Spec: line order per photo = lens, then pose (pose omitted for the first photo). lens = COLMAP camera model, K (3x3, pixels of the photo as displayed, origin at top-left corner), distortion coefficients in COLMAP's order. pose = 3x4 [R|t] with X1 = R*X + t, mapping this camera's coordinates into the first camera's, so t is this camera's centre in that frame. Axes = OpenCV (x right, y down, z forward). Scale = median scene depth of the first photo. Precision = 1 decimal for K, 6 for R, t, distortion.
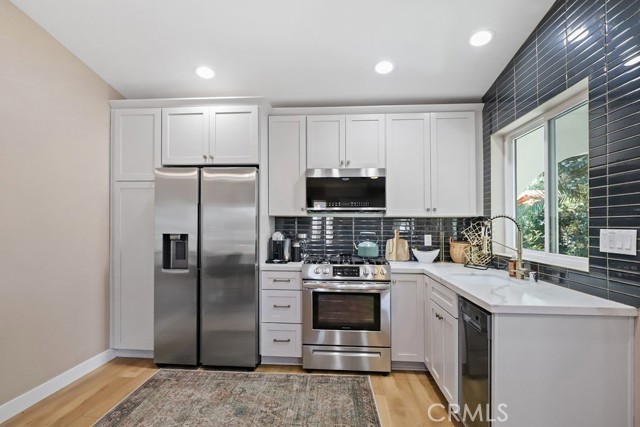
lens RADIAL K [[343.0, 0, 313.9], [0, 343.0, 222.7], [0, 0, 1]] dist [0.005225, 0.001595]
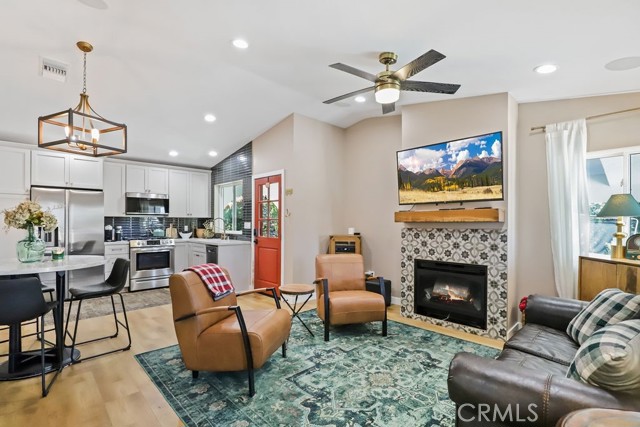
lens RADIAL K [[303.0, 0, 312.8], [0, 303.0, 221.0], [0, 0, 1]] dist [-0.011285, 0.000798]
pose [[0.671443, -0.000999, 0.741056, -0.620928], [-0.004996, 0.999970, 0.005875, -0.011113], [-0.741040, -0.007647, 0.671418, -0.987545]]
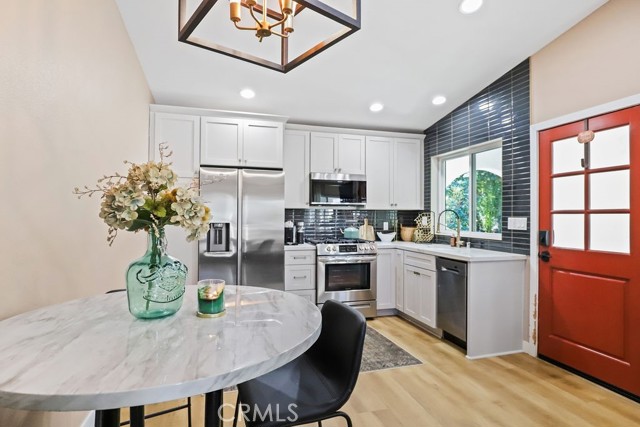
lens RADIAL K [[343.0, 0, 315.7], [0, 343.0, 214.3], [0, 0, 1]] dist [0.005225, 0.001595]
pose [[0.937734, 0.001552, 0.347351, -0.495018], [-0.002943, 0.999990, 0.003479, -0.002126], [-0.347342, -0.004284, 0.937729, -0.253702]]
